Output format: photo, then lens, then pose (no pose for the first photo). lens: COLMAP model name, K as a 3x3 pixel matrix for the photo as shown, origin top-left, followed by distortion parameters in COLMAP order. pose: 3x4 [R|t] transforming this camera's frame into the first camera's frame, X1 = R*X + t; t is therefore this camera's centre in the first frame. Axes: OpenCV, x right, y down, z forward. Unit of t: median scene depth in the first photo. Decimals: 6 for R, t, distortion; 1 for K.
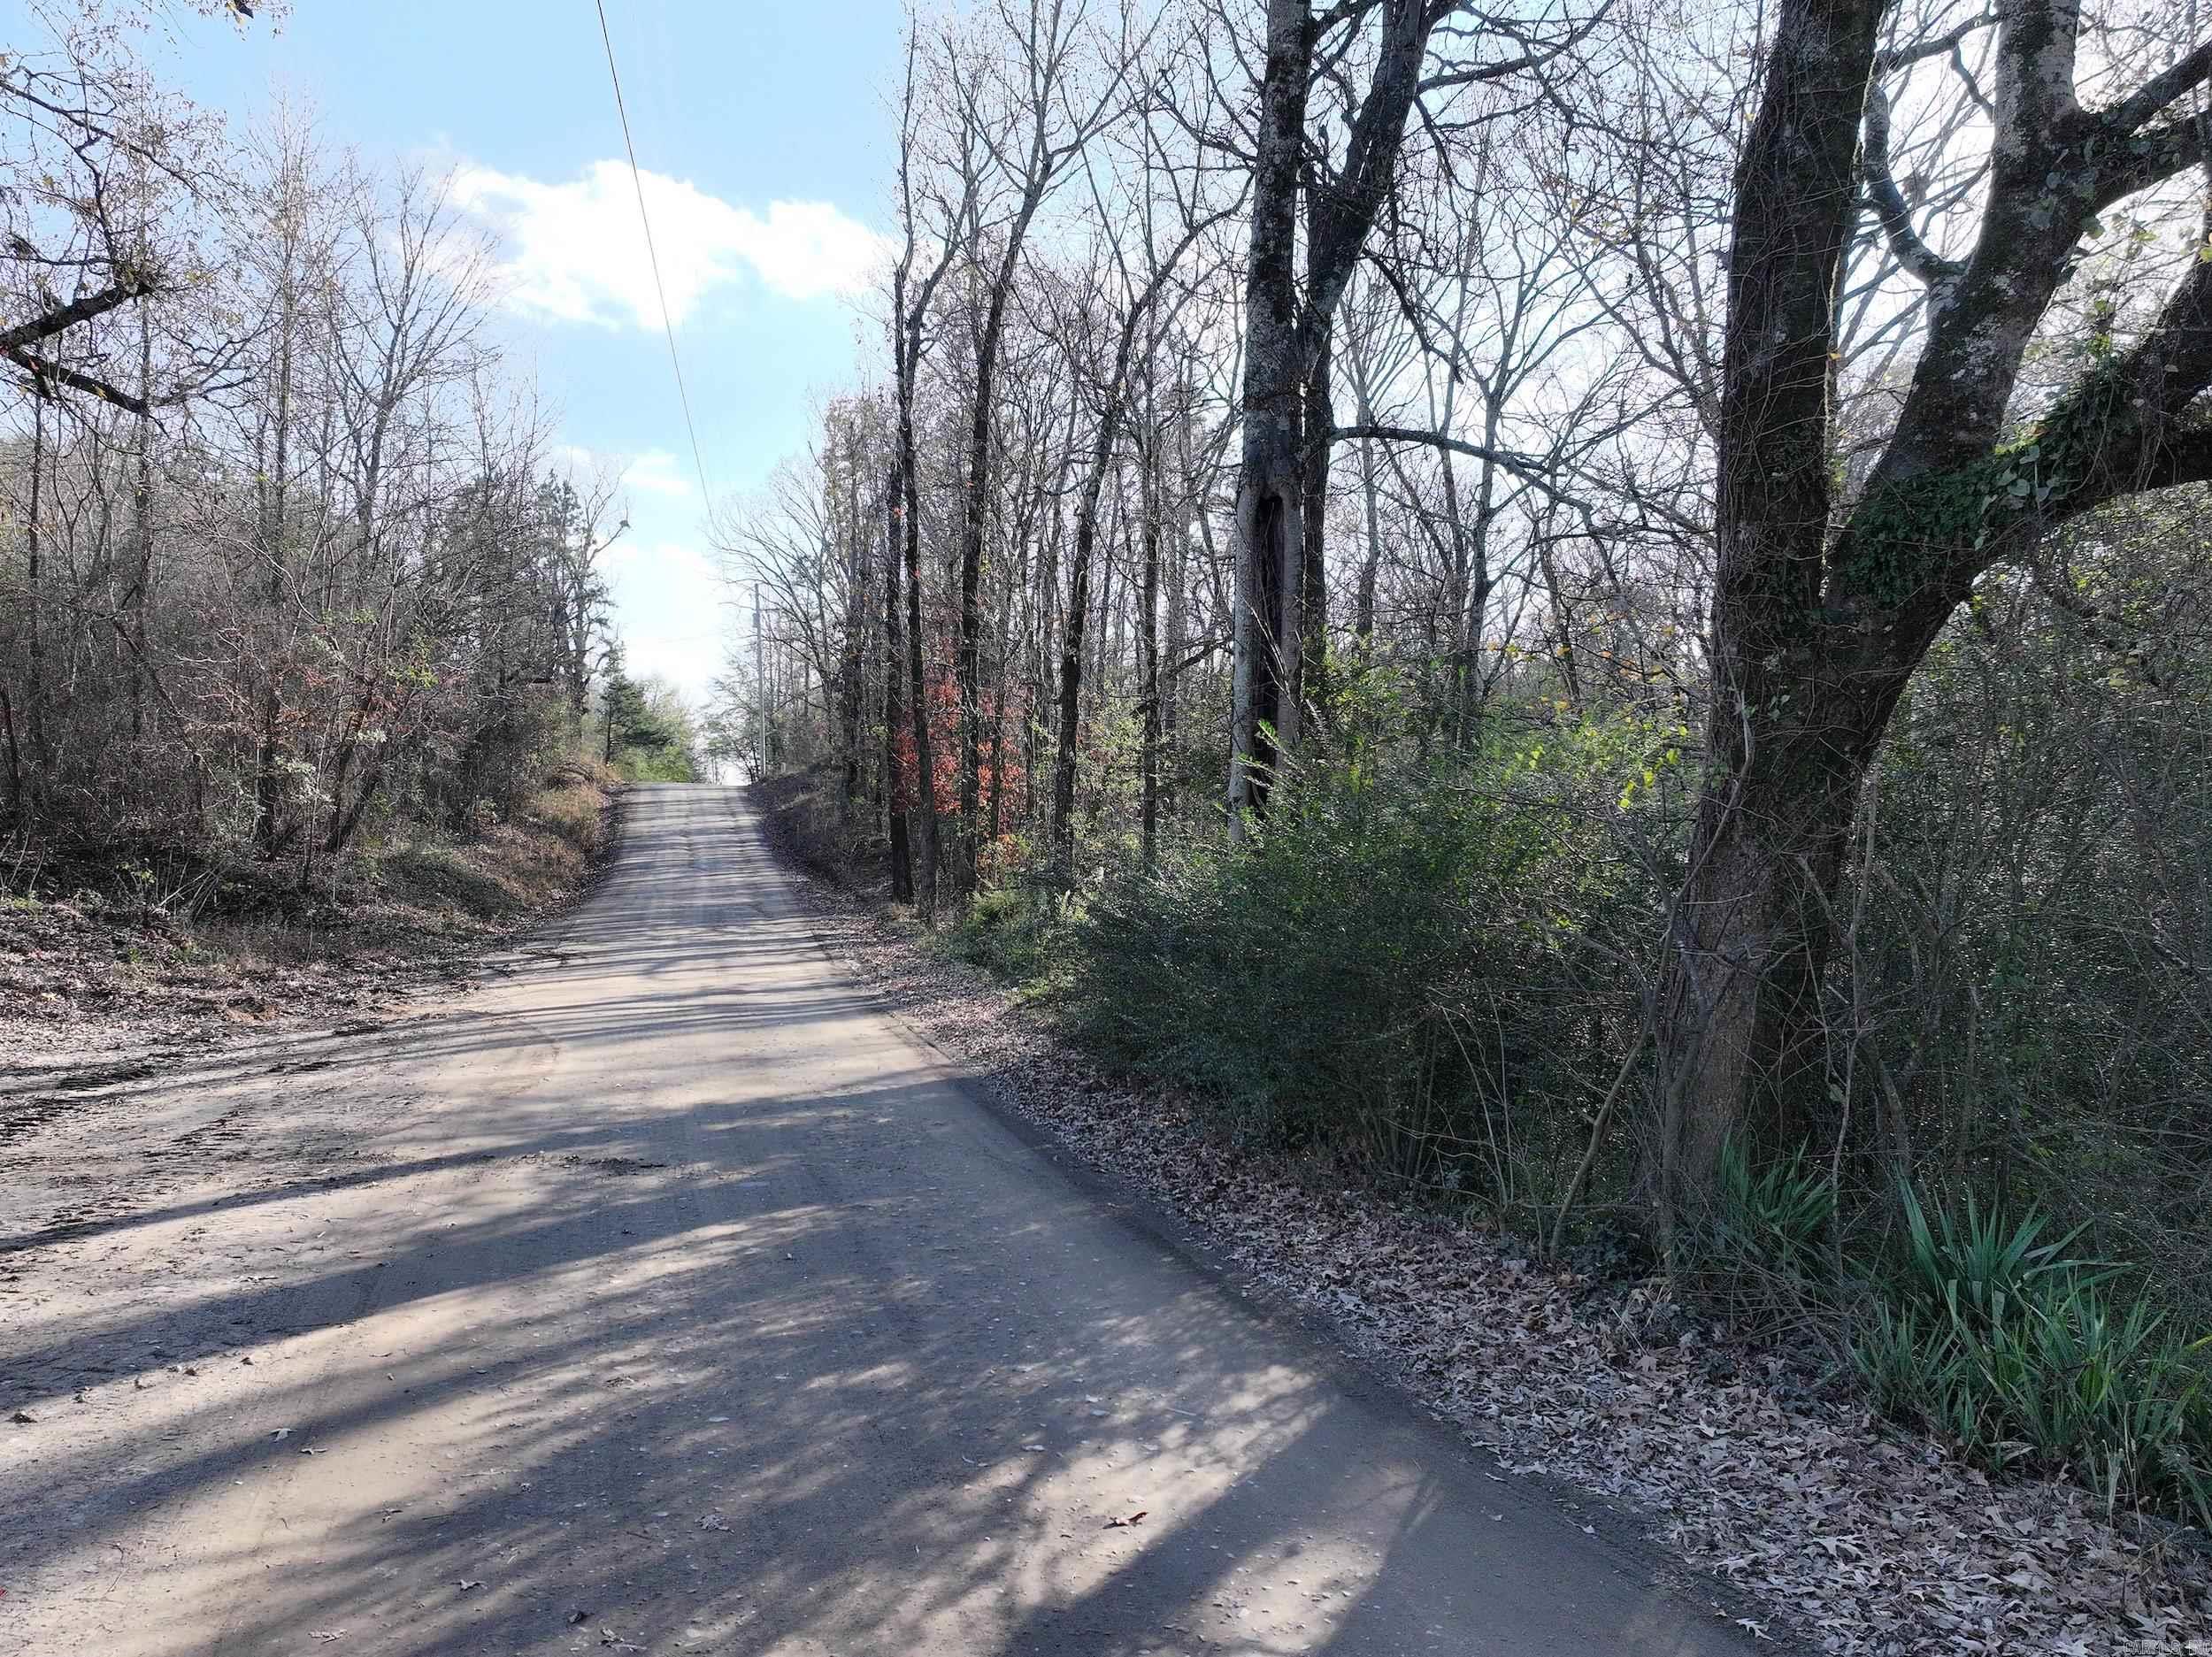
lens RADIAL K [[1713.5, 0, 1110.9], [0, 1713.5, 841.1], [0, 0, 1]] dist [0.004006, 0.005455]
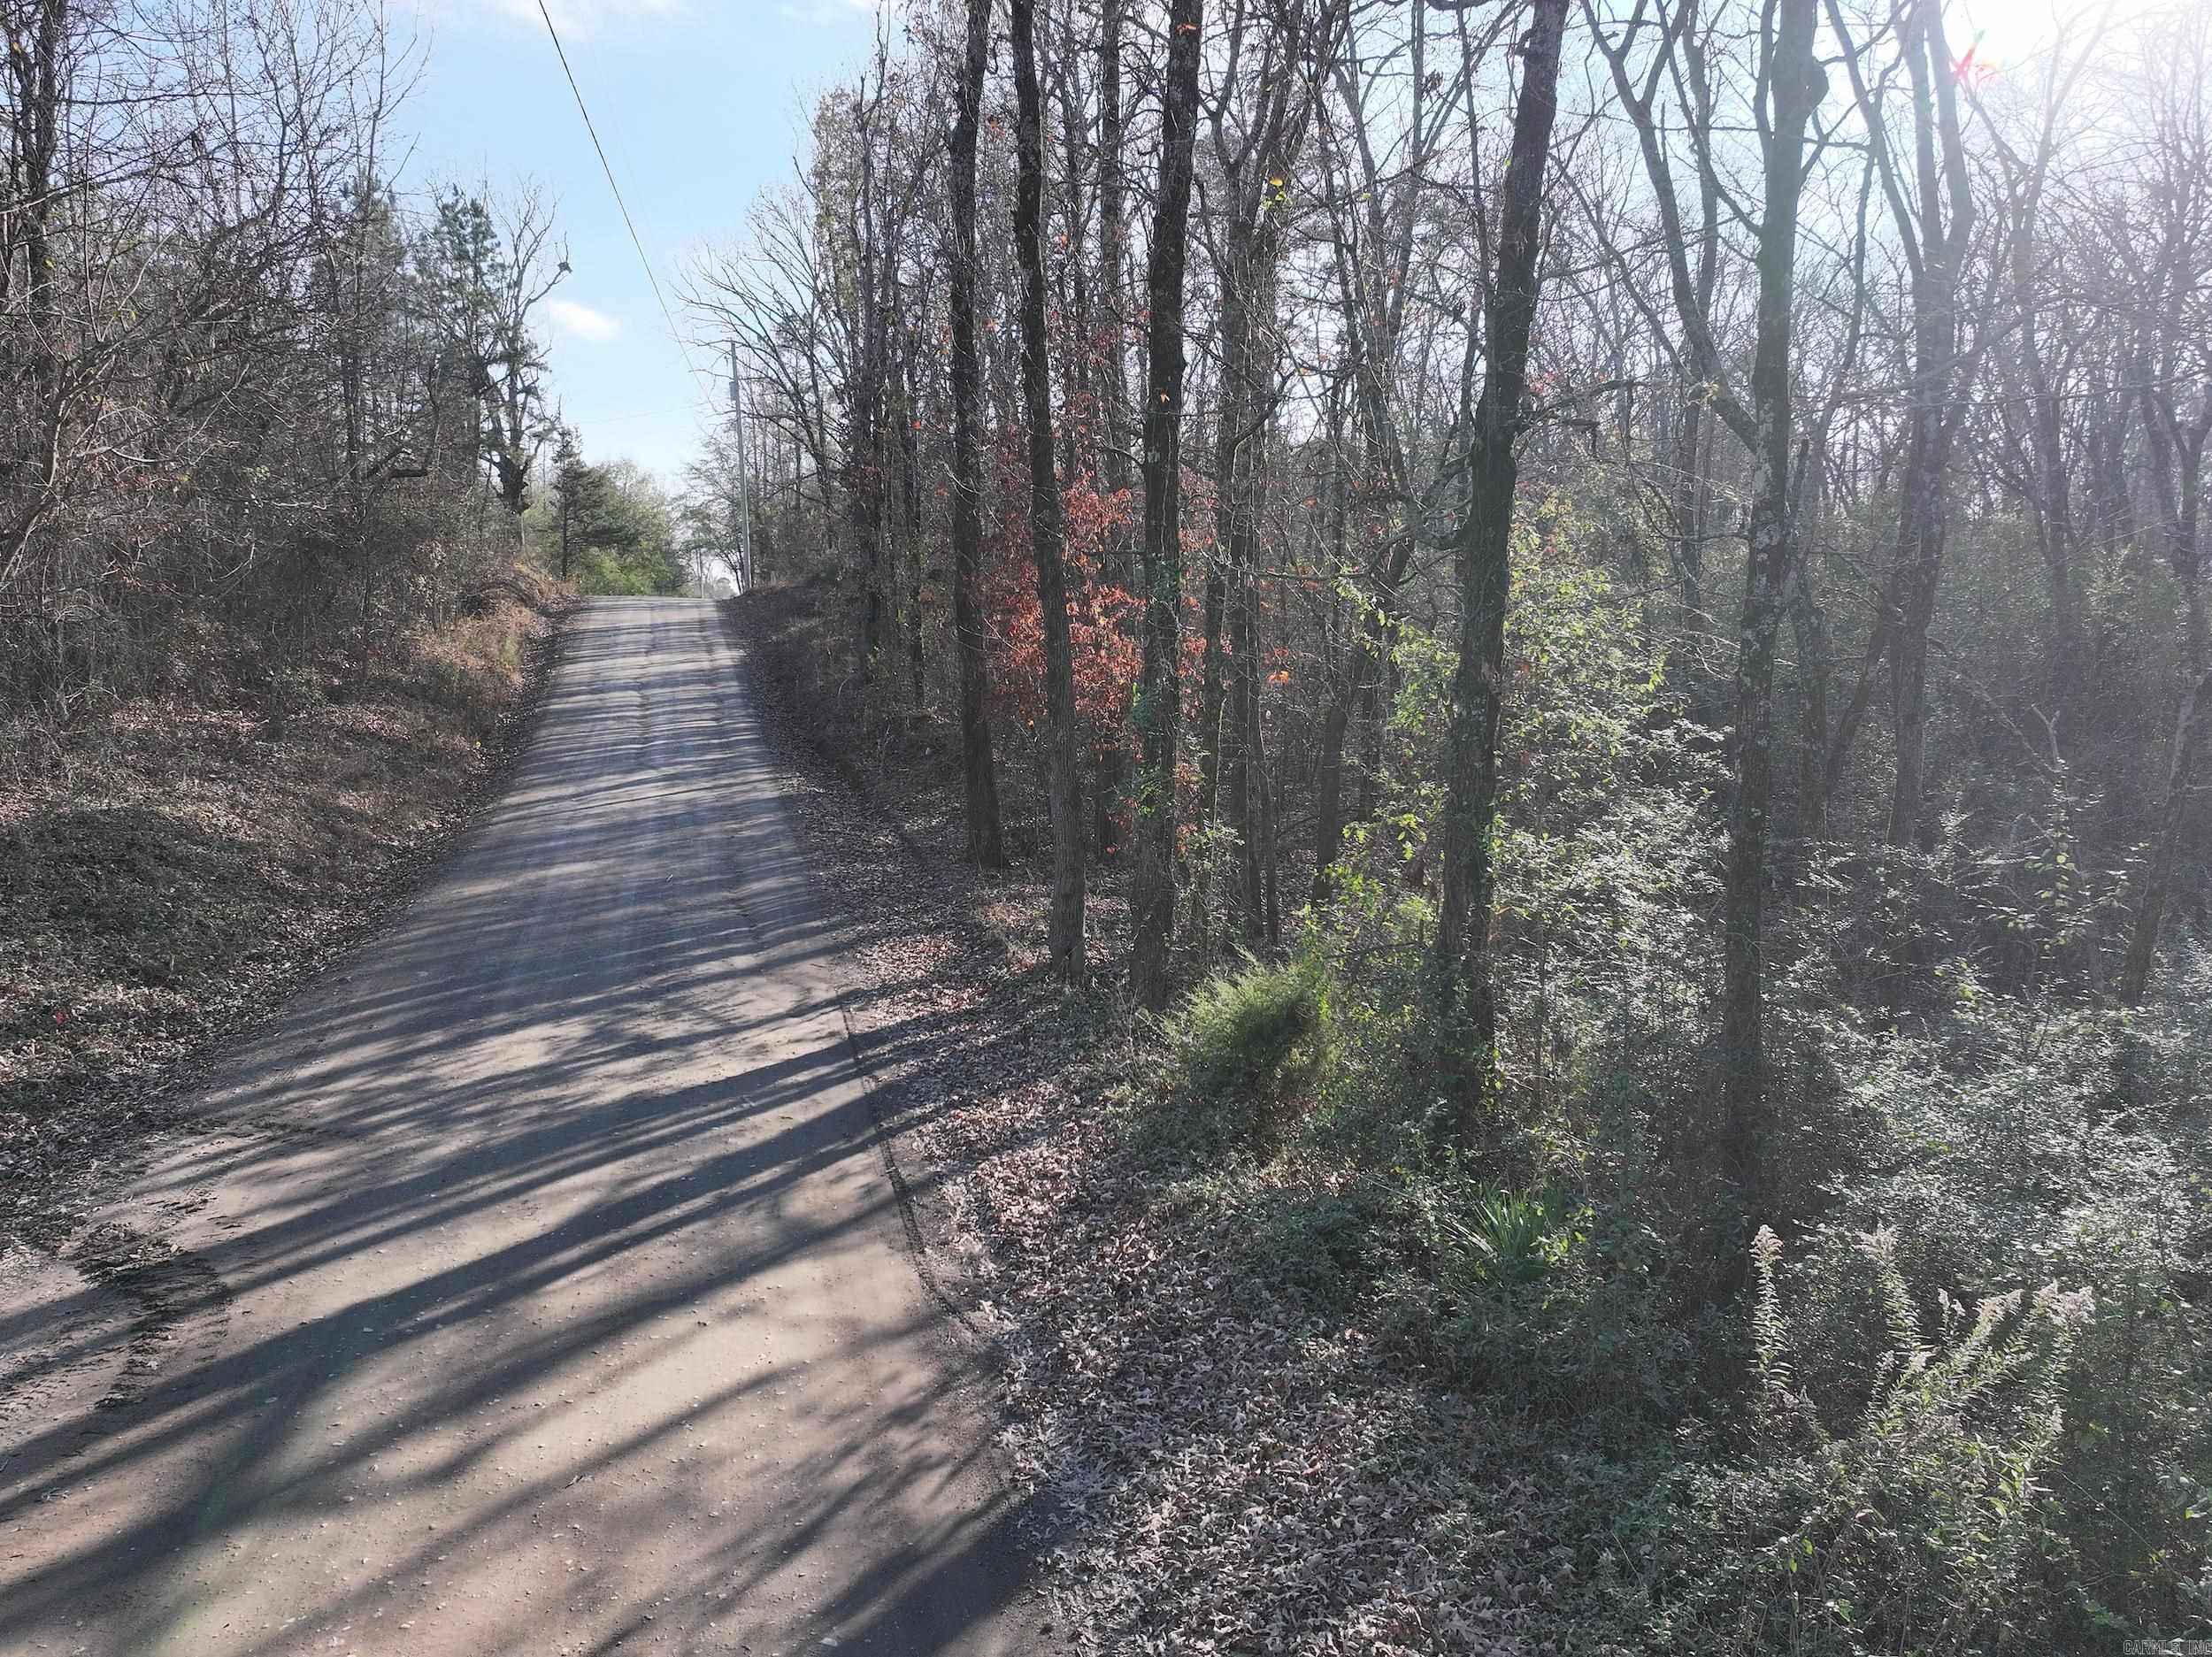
lens RADIAL K [[1713.5, 0, 1110.9], [0, 1713.5, 841.1], [0, 0, 1]] dist [0.004006, 0.005455]
pose [[0.999991, -0.003746, 0.002194, -0.030608], [0.003445, 0.992291, 0.123881, -0.017119], [-0.002641, -0.123872, 0.992295, 0.163381]]
